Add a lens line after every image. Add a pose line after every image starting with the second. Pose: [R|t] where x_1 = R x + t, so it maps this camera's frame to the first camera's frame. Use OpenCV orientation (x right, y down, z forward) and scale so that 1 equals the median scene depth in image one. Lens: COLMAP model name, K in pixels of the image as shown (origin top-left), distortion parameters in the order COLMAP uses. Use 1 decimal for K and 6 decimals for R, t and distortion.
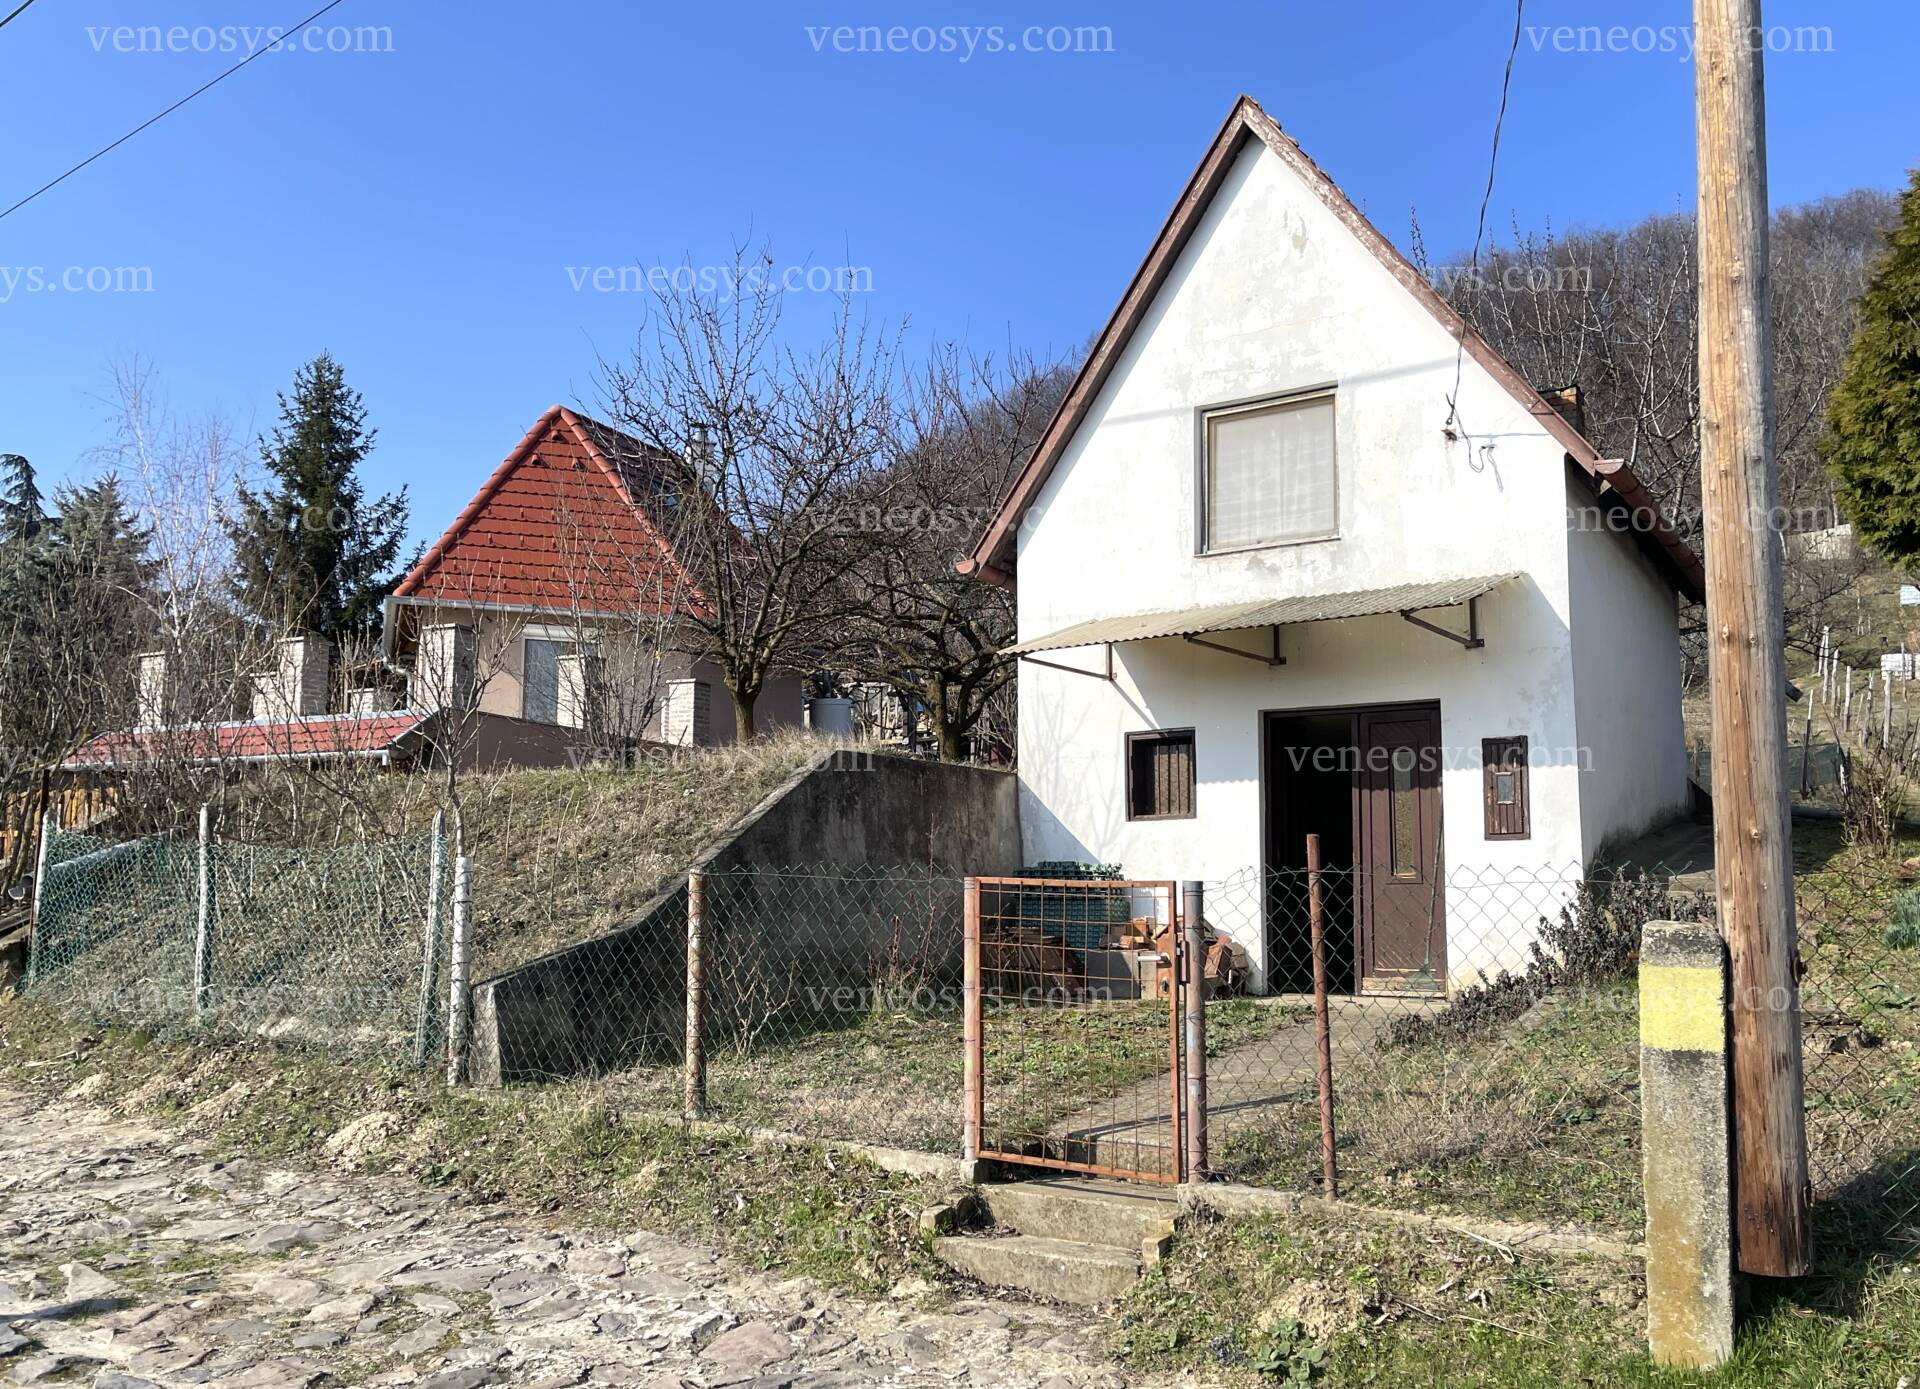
lens RADIAL K [[1705.9, 0, 929.6], [0, 1705.9, 750.0], [0, 0, 1]] dist [0.018453, -0.005269]
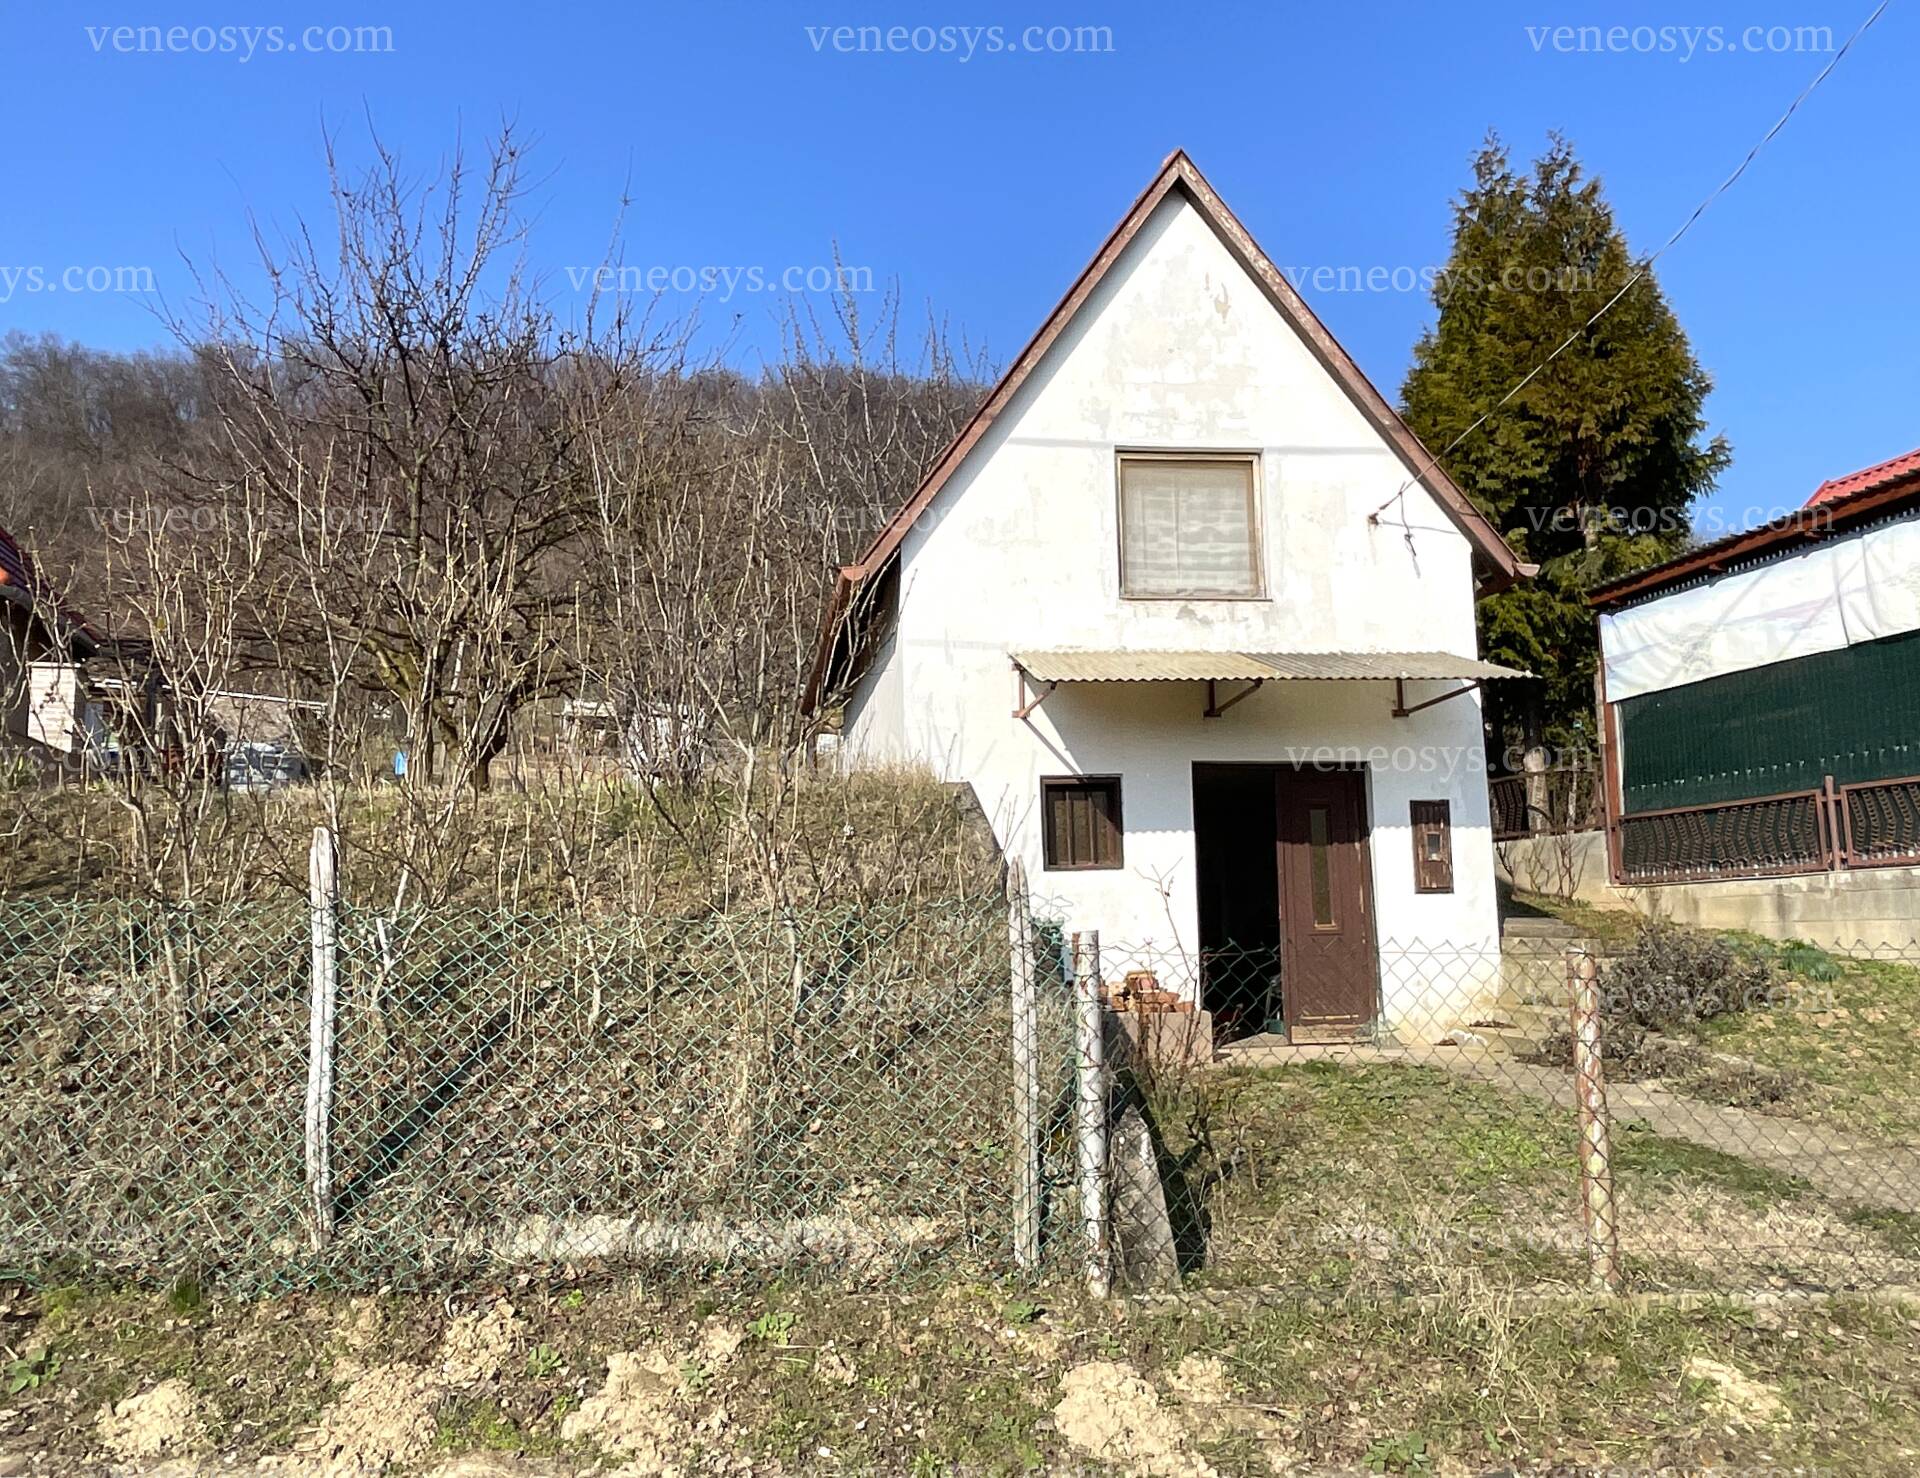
lens RADIAL K [[1505.4, 0, 955.5], [0, 1505.4, 749.0], [0, 0, 1]] dist [0.006266, 0.002058]
pose [[0.747725, 0.063038, 0.661010, -0.484892], [-0.042378, 0.997984, -0.047236, 0.016670], [-0.662655, 0.007308, 0.748889, 0.432385]]
